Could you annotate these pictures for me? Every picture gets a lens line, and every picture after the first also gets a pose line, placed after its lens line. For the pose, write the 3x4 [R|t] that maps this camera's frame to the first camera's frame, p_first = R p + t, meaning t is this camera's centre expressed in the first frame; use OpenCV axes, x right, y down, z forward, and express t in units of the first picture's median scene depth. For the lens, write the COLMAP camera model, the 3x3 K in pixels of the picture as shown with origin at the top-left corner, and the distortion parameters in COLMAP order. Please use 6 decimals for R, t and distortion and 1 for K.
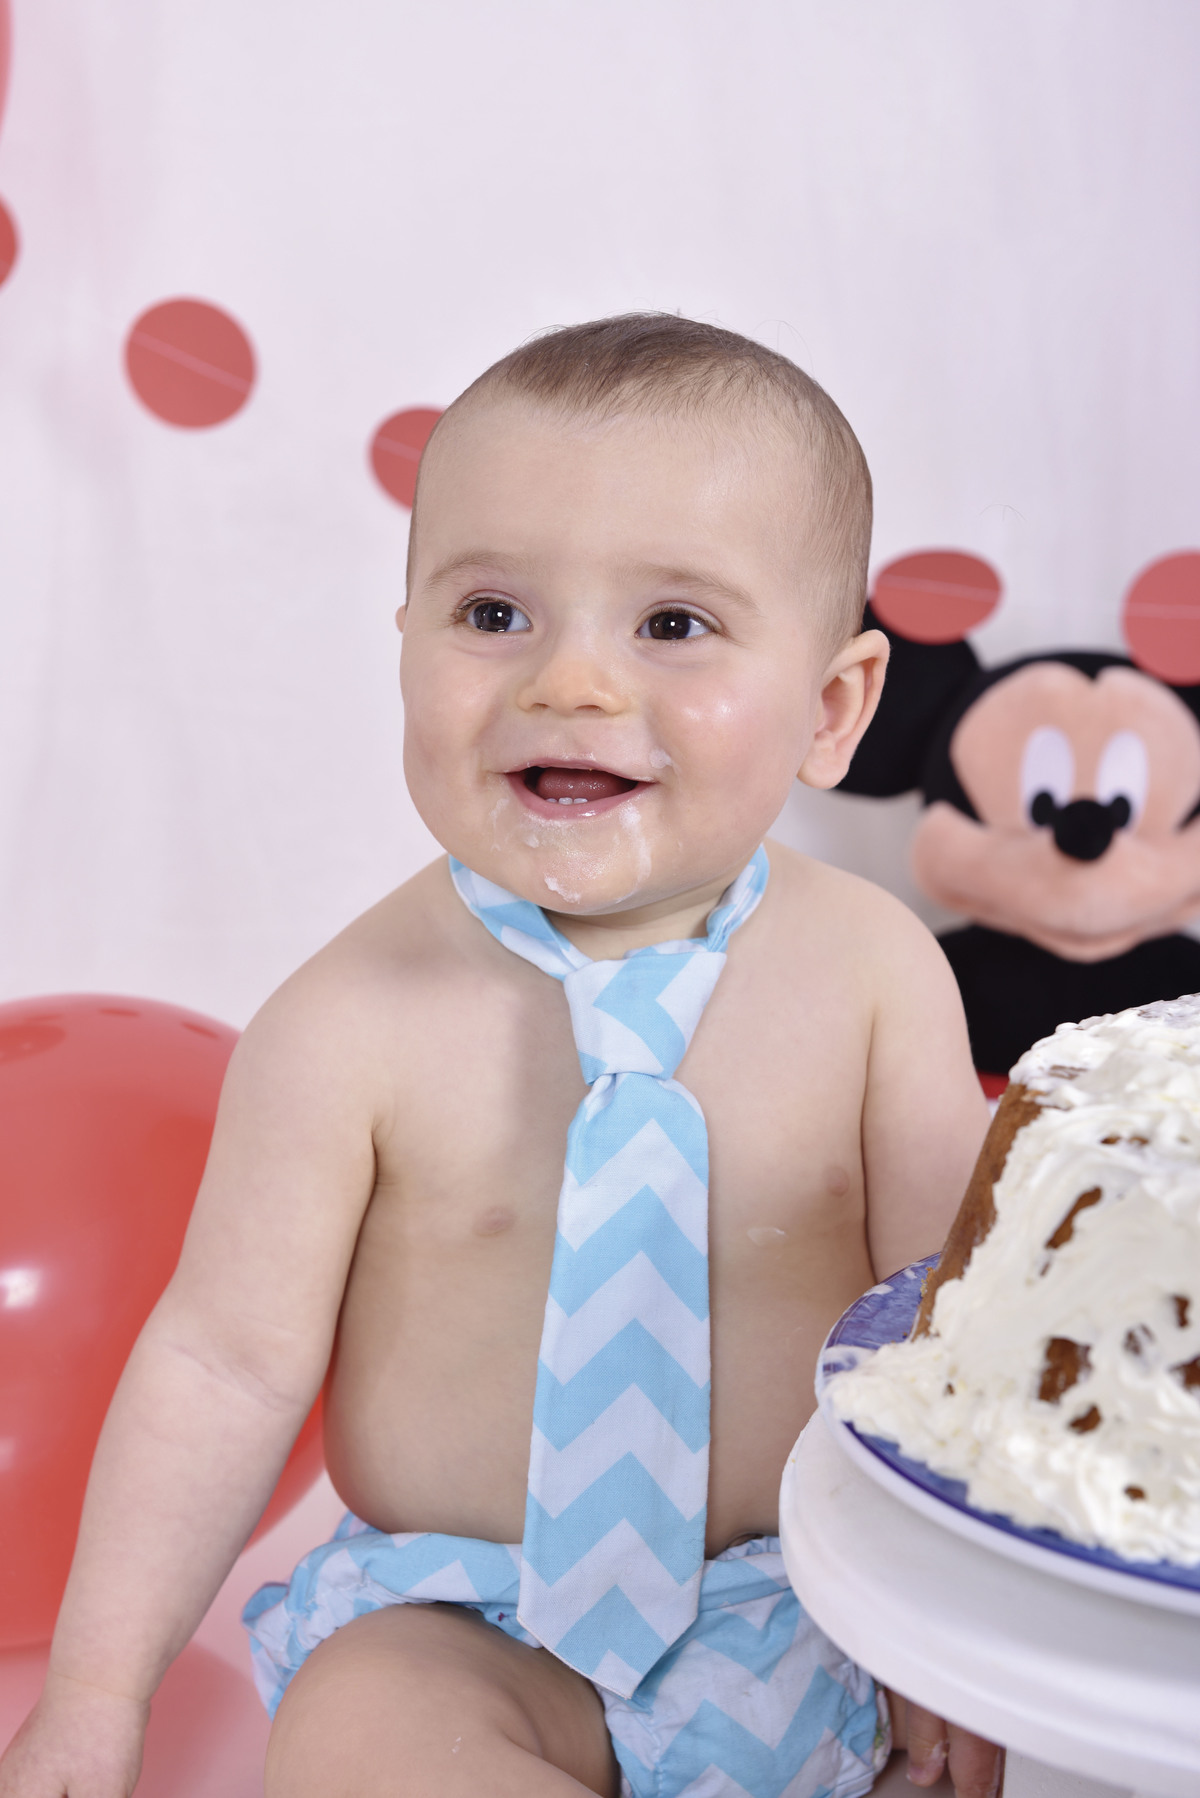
lens RADIAL K [[3457.3, 0, 693.9], [0, 3457.3, 883.3], [0, 0, 1]] dist [0.021473, 0.000000]
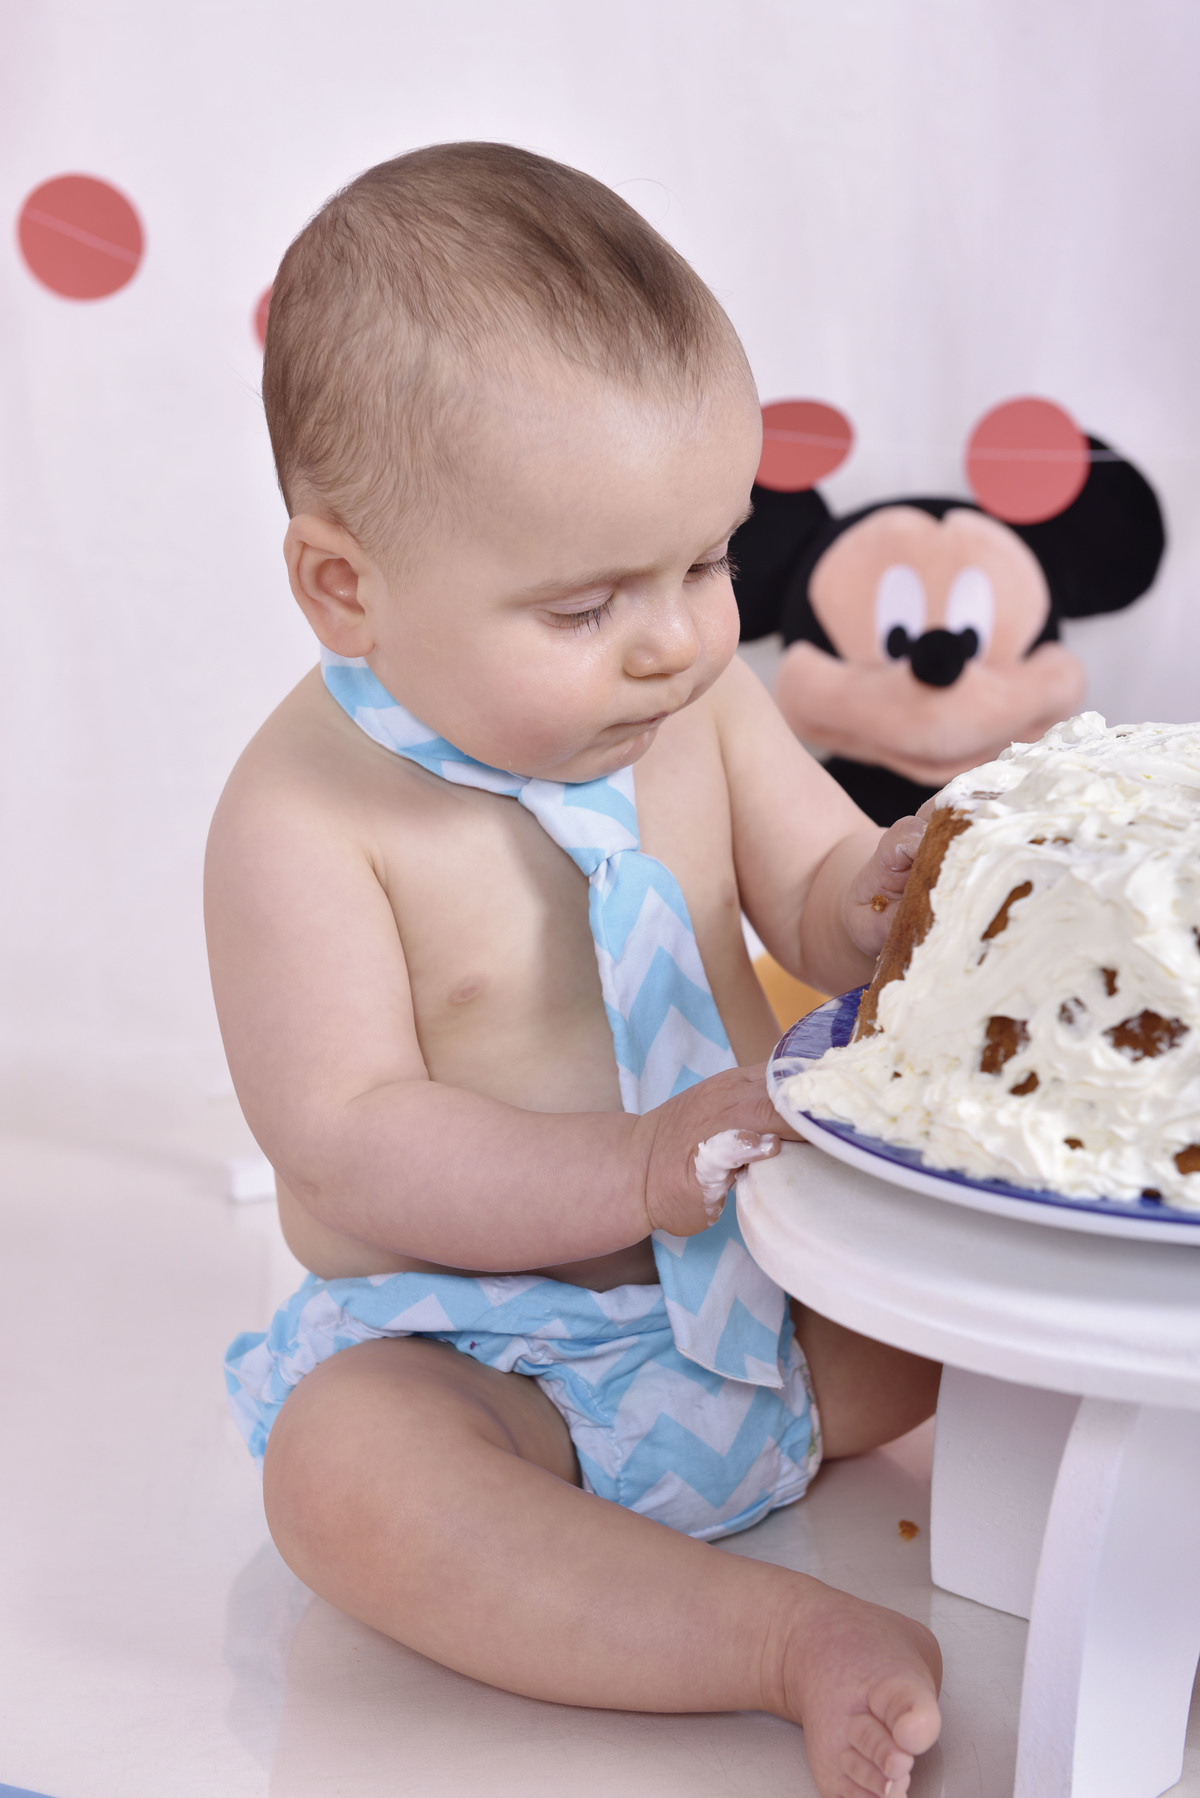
lens RADIAL K [[3457.3, 0, 682.2], [0, 3457.3, 954.0], [0, 0, 1]] dist [0.021473, 0.000000]
pose [[0.997364, -0.039536, 0.060850, -0.051365], [0.037594, 0.998757, 0.032743, 0.055673], [-0.062069, -0.030369, 0.997610, -0.092249]]
